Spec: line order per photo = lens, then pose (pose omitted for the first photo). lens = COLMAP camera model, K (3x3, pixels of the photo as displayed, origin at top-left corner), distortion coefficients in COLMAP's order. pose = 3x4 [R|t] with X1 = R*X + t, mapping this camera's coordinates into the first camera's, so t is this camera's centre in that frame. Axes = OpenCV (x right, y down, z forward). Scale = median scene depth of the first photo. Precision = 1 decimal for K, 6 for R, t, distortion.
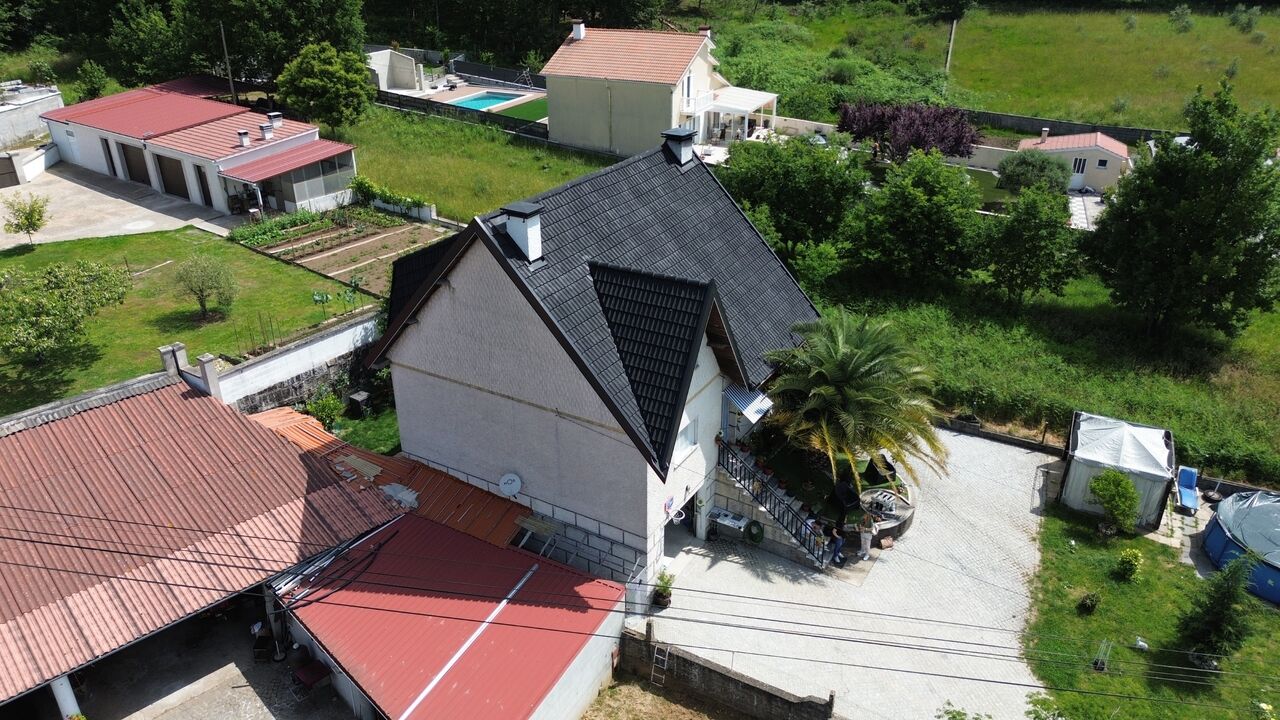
lens RADIAL K [[905.6, 0, 640.8], [0, 905.6, 359.8], [0, 0, 1]] dist [0.074406, -0.069803]
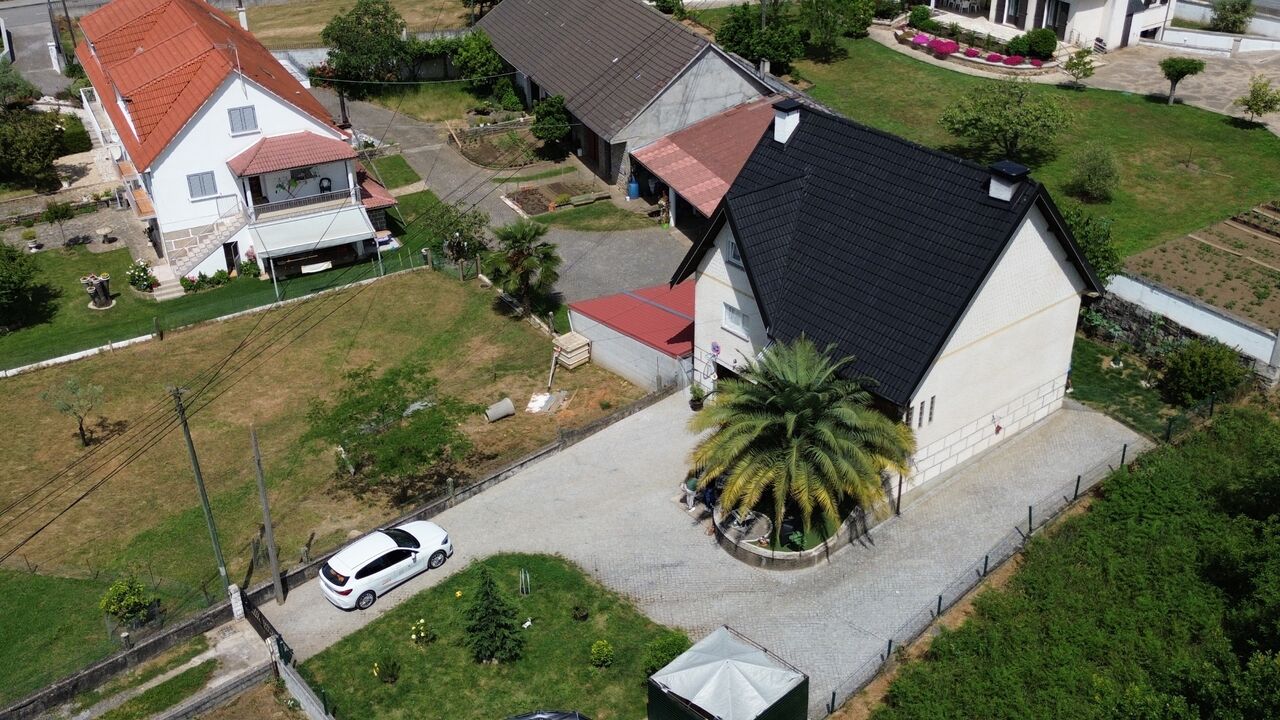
lens RADIAL K [[1266.8, 0, 640.1], [0, 1266.8, 359.7], [0, 0, 1]] dist [0.132405, -0.277479]
pose [[-0.347770, 0.467504, -0.812709, 1.254360], [-0.404114, 0.707423, 0.579866, -0.678224], [0.846019, 0.530087, -0.057095, 0.813615]]
